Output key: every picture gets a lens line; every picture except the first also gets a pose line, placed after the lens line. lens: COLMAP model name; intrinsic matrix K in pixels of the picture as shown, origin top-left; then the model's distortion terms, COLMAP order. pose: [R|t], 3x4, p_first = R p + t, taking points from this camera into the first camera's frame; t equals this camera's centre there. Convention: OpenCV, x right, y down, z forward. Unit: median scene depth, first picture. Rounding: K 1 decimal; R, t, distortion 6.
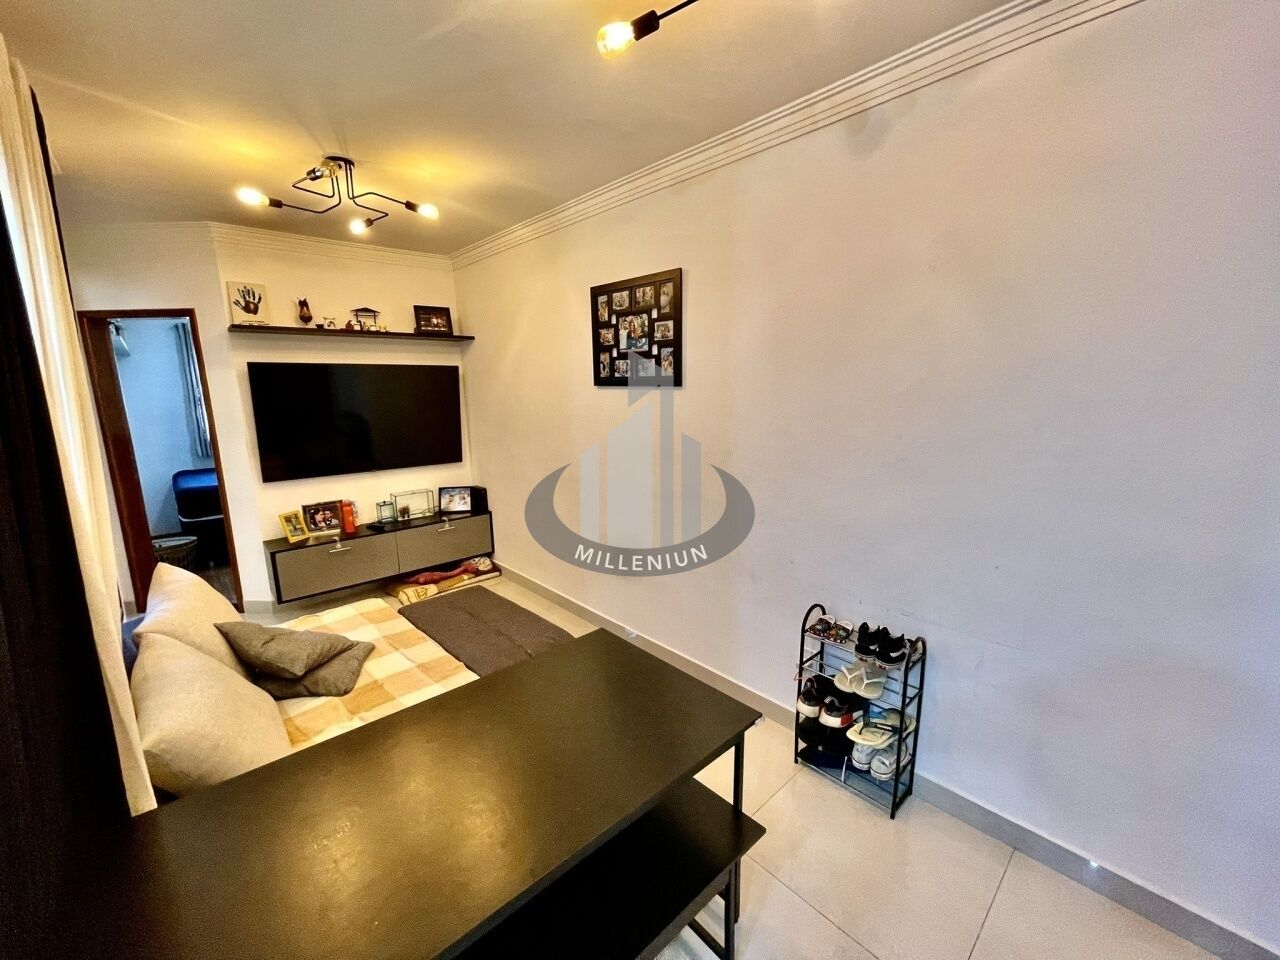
lens RADIAL K [[519.2, 0, 638.8], [0, 519.2, 480.7], [0, 0, 1]] dist [-0.003162, 0.001426]
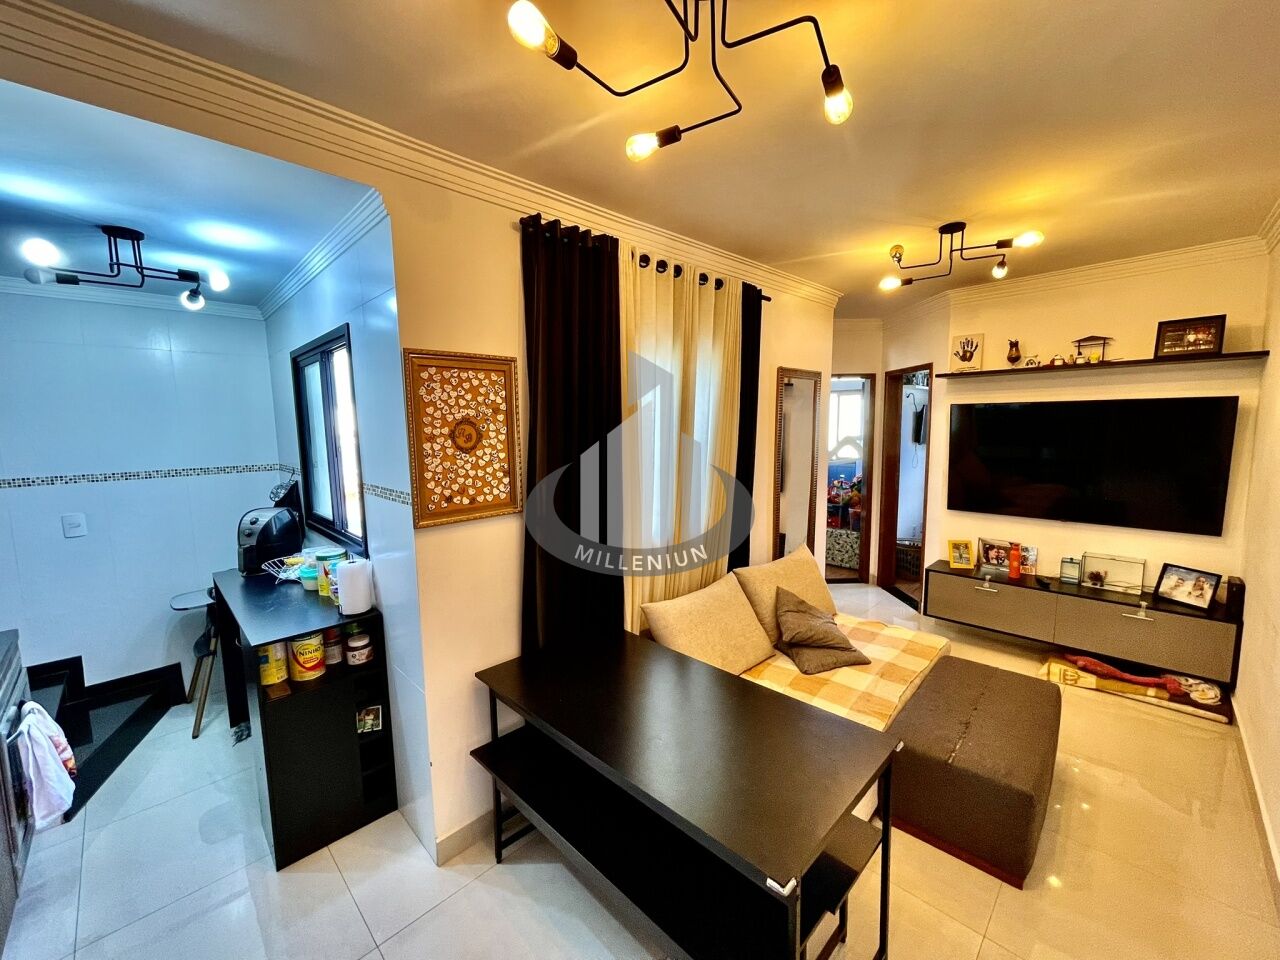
lens RADIAL K [[519.2, 0, 636.5], [0, 519.2, 477.7], [0, 0, 1]] dist [-0.003162, 0.001426]
pose [[0.042115, 0.120355, -0.991837, 0.427083], [-0.164494, 0.980006, 0.111935, -0.092927], [0.985479, 0.158437, 0.061070, 0.297130]]
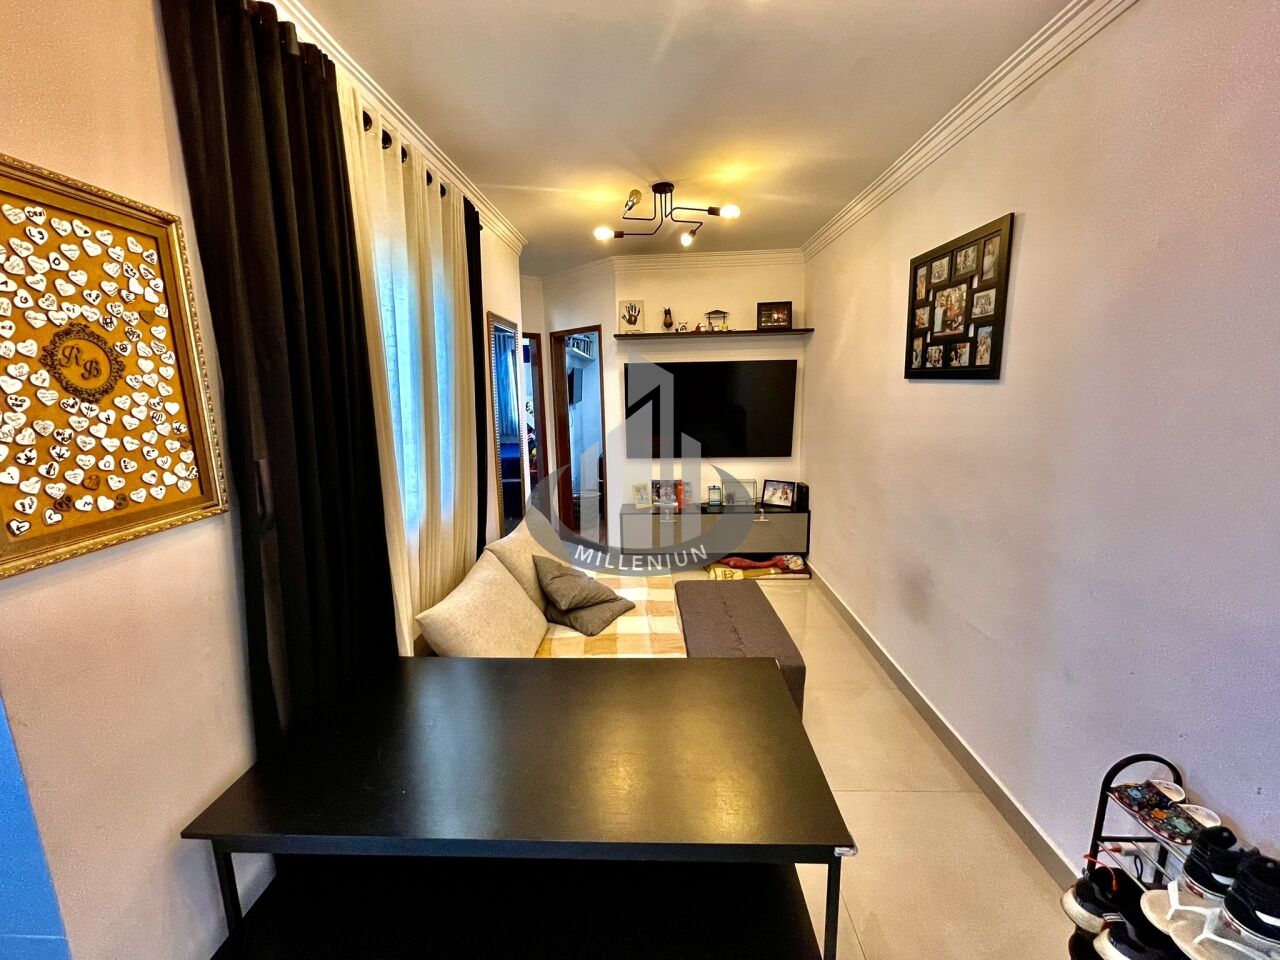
lens RADIAL K [[519.2, 0, 637.9], [0, 519.2, 479.9], [0, 0, 1]] dist [-0.003162, 0.001426]
pose [[0.713137, 0.124606, -0.689861, 0.209727], [-0.116602, 0.991452, 0.058545, -0.024302], [0.691259, 0.038689, 0.721570, 0.124379]]
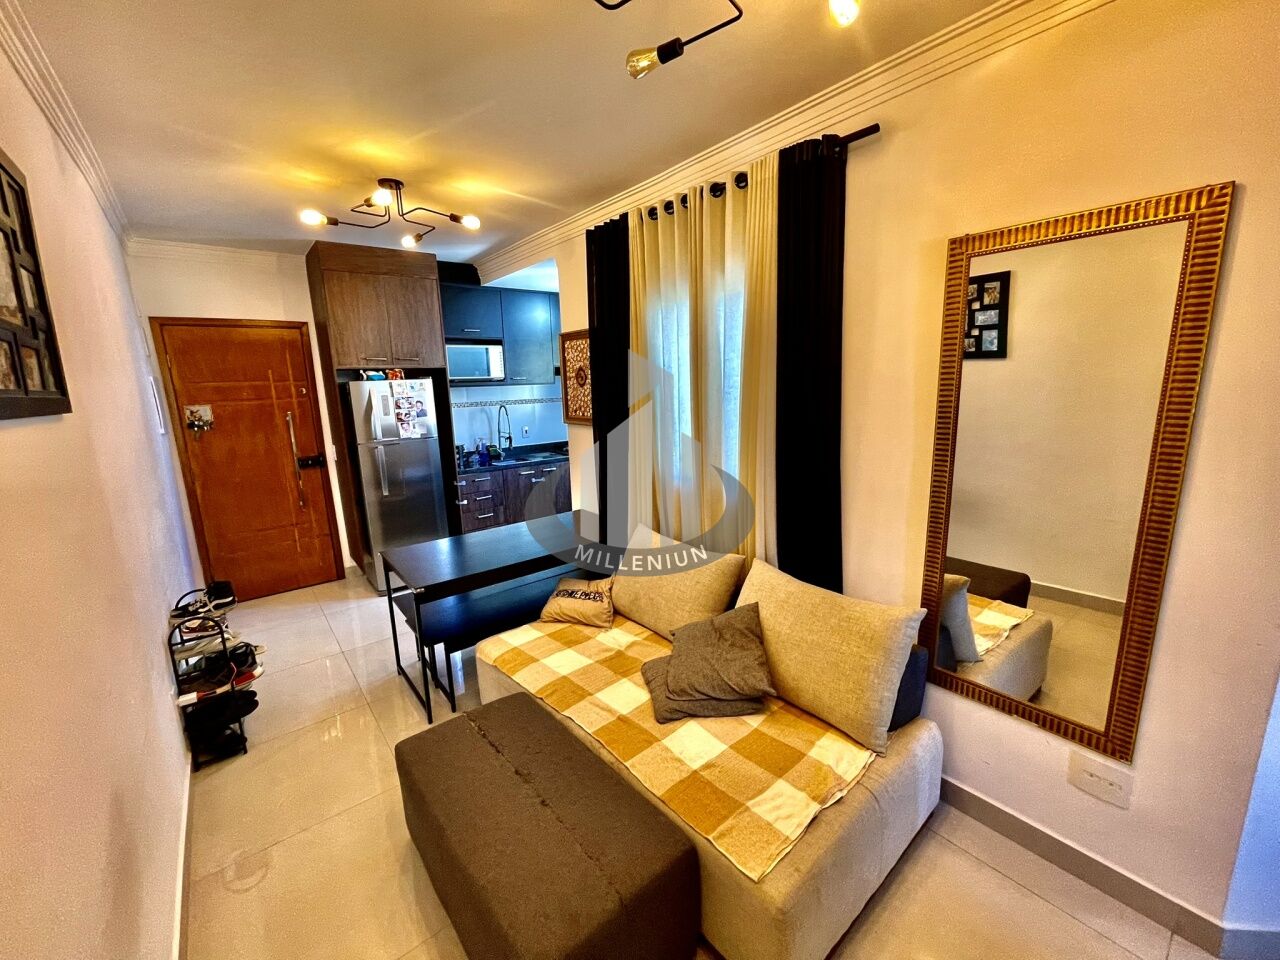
lens RADIAL K [[519.2, 0, 638.6], [0, 519.2, 478.8], [0, 0, 1]] dist [-0.003162, 0.001426]
pose [[-0.997026, 0.029126, 0.071351, -0.443256], [0.053151, 0.930290, 0.362953, -0.240832], [-0.055806, 0.365666, -0.929072, 1.279335]]
